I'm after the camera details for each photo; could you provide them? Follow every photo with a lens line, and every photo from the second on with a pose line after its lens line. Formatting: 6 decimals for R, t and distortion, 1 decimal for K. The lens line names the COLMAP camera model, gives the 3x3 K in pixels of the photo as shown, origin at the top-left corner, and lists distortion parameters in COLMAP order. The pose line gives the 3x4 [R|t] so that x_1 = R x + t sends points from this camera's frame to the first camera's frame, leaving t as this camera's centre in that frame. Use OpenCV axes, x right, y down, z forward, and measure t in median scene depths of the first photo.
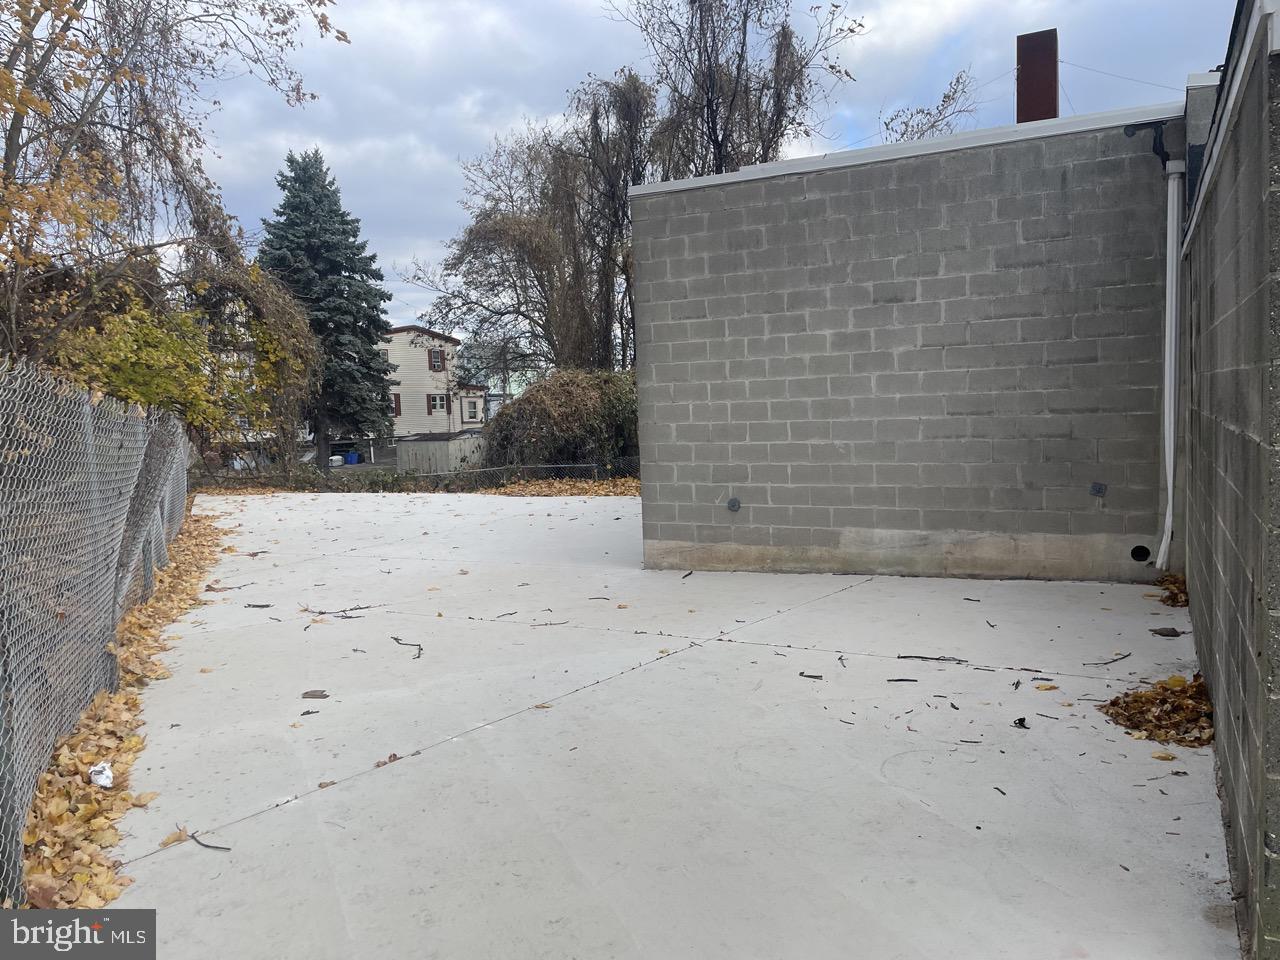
lens RADIAL K [[983.4, 0, 631.4], [0, 983.4, 469.2], [0, 0, 1]] dist [0.071673, -0.064061]
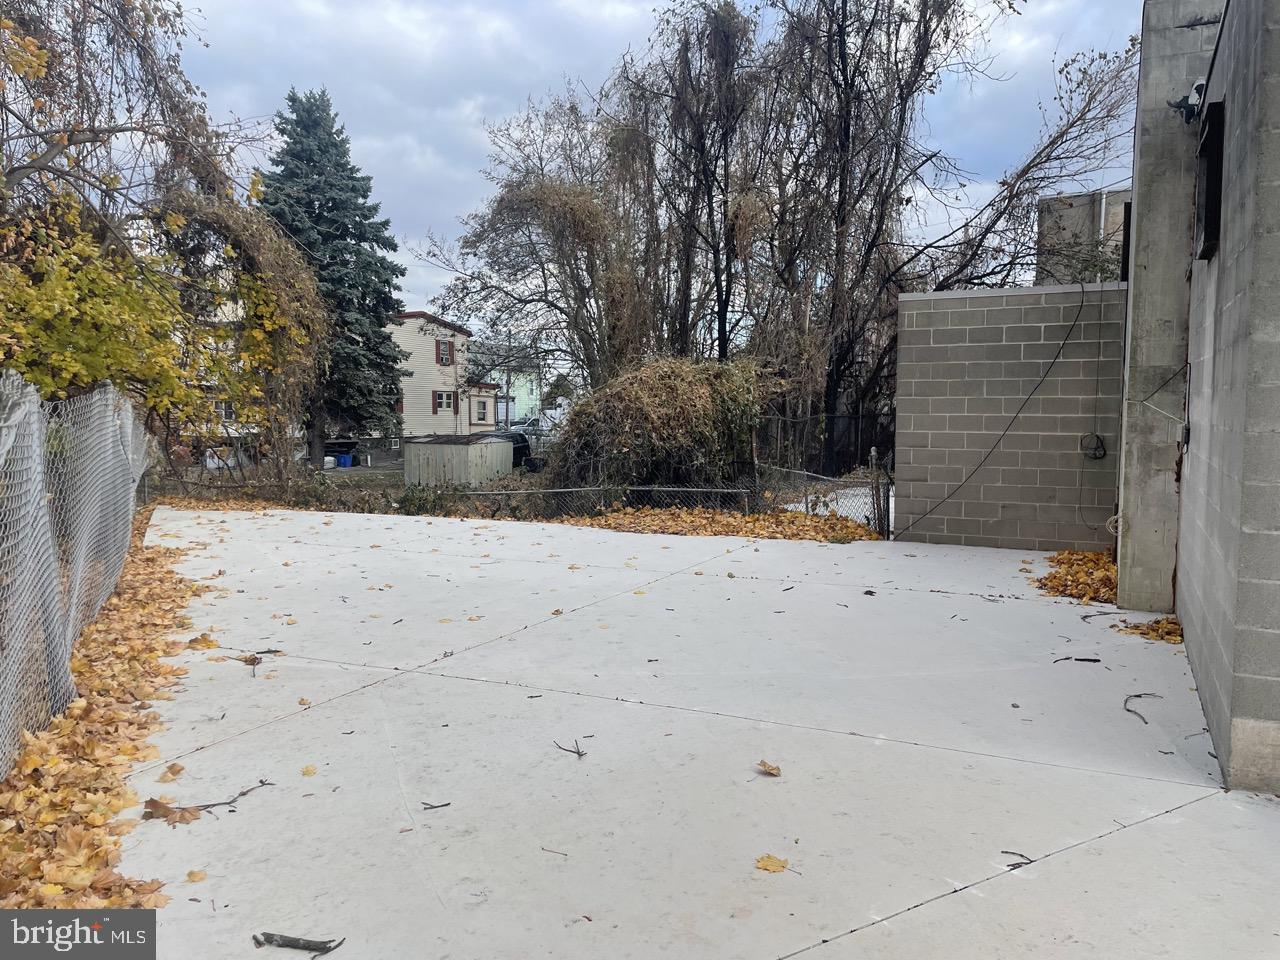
lens RADIAL K [[983.4, 0, 653.0], [0, 983.4, 479.1], [0, 0, 1]] dist [0.071673, -0.064061]
pose [[0.998301, 0.039006, 0.043296, -0.080594], [-0.038969, 0.999239, -0.001698, -0.005404], [-0.043330, 0.000008, 0.999061, 0.192760]]
